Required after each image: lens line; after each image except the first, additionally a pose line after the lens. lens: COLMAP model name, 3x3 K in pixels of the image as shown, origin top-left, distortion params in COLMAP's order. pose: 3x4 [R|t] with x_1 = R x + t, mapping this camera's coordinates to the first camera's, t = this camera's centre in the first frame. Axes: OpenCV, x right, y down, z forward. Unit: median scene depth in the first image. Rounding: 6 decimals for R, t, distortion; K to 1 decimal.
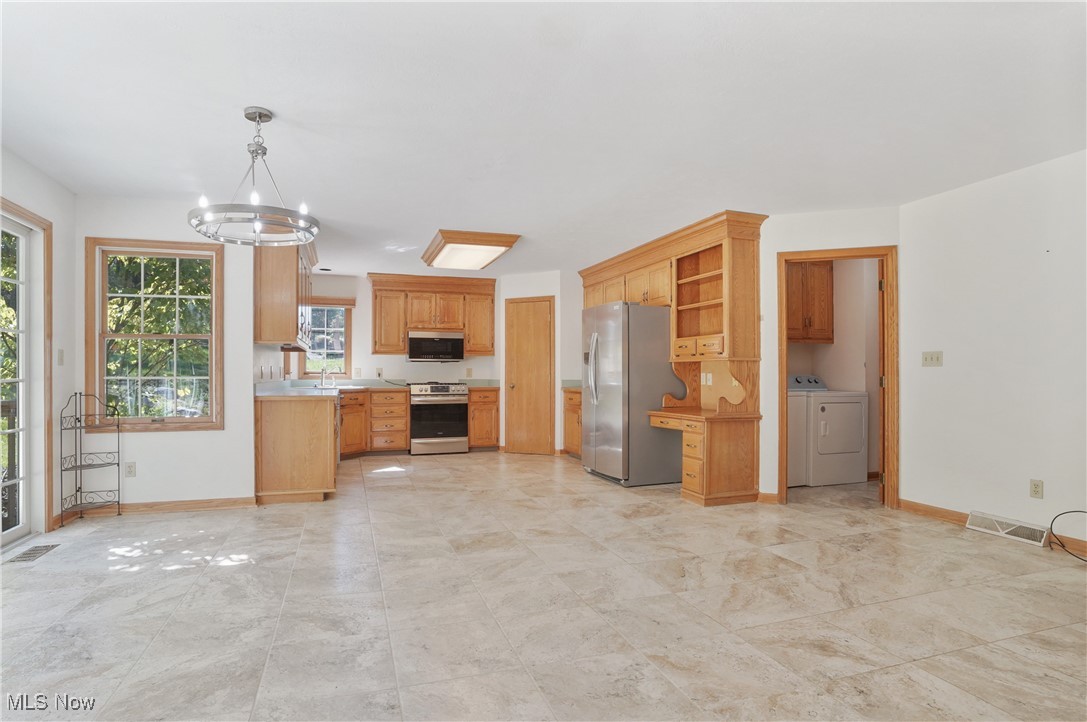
lens RADIAL K [[569.5, 0, 539.2], [0, 569.5, 374.5], [0, 0, 1]] dist [-0.069080, 0.032137]
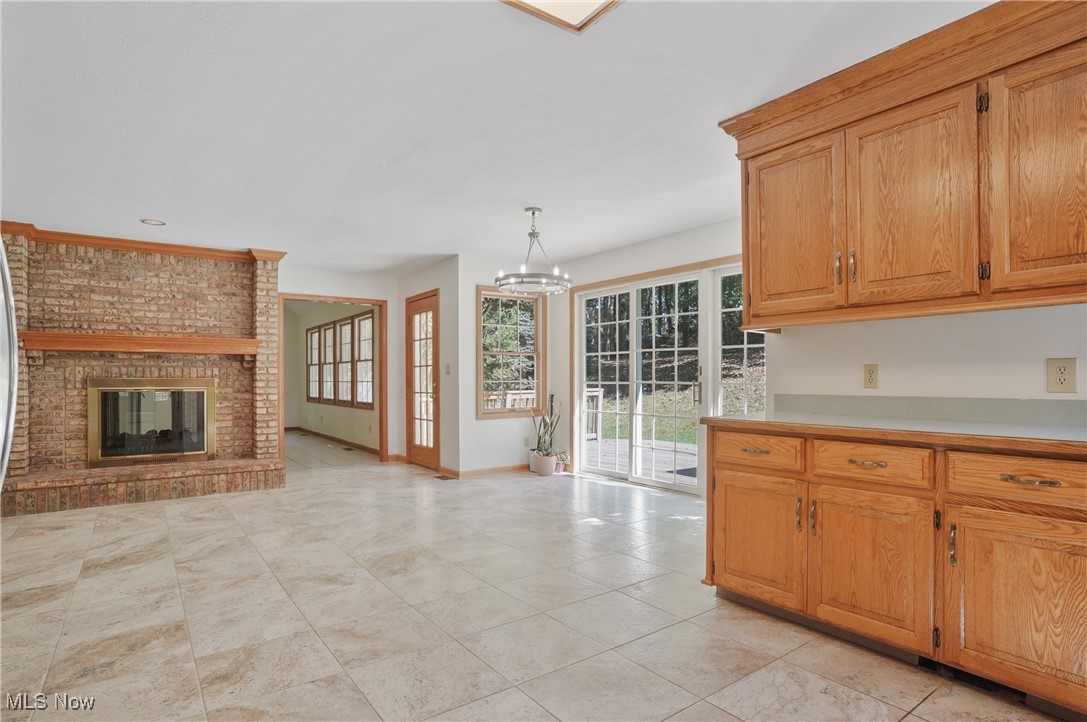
lens RADIAL K [[569.5, 0, 542.9], [0, 569.5, 379.7], [0, 0, 1]] dist [-0.069080, 0.032137]
pose [[-0.955054, 0.004954, -0.296389, -0.025681], [0.003922, 0.999984, 0.004076, -0.002510], [0.296405, 0.002731, -0.955059, 1.109220]]
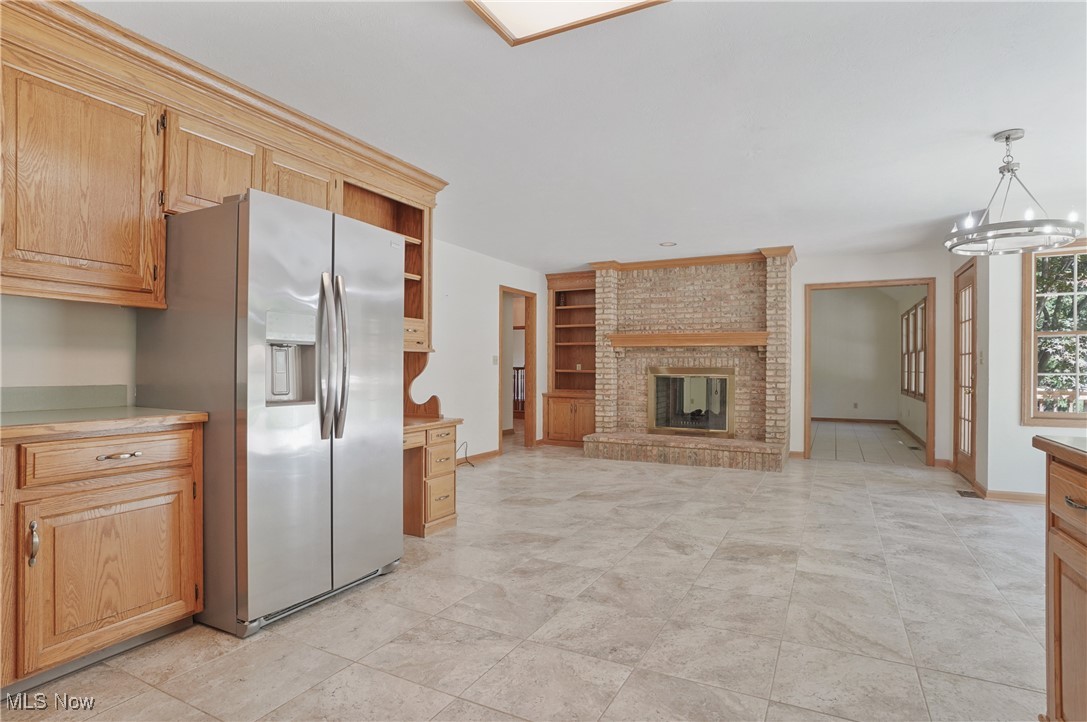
lens RADIAL K [[569.5, 0, 541.3], [0, 569.5, 365.5], [0, 0, 1]] dist [-0.069080, 0.032137]
pose [[-0.688981, 0.000541, 0.724779, -0.292015], [-0.003167, 0.999988, -0.003757, -0.001571], [-0.724772, -0.004884, -0.688971, 1.067770]]
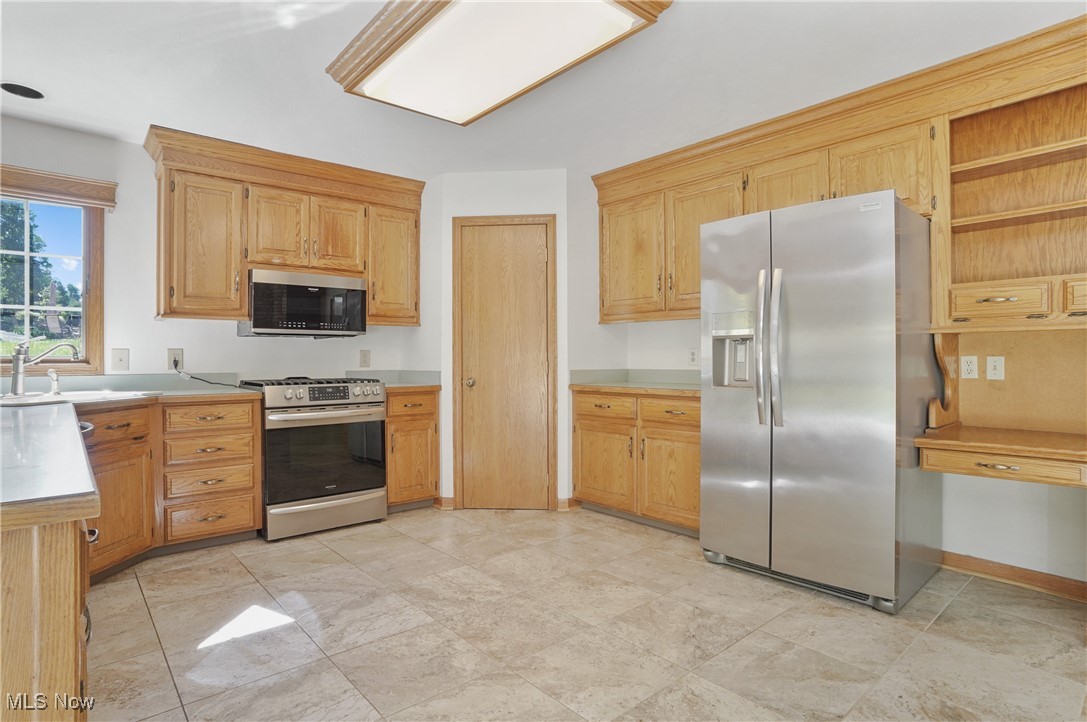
lens RADIAL K [[569.5, 0, 540.5], [0, 569.5, 358.0], [0, 0, 1]] dist [-0.069080, 0.032137]
pose [[0.927277, -0.004795, 0.374345, -0.219464], [0.005886, 0.999981, -0.001771, -0.001760], [-0.374329, 0.003845, 0.927288, 0.588385]]
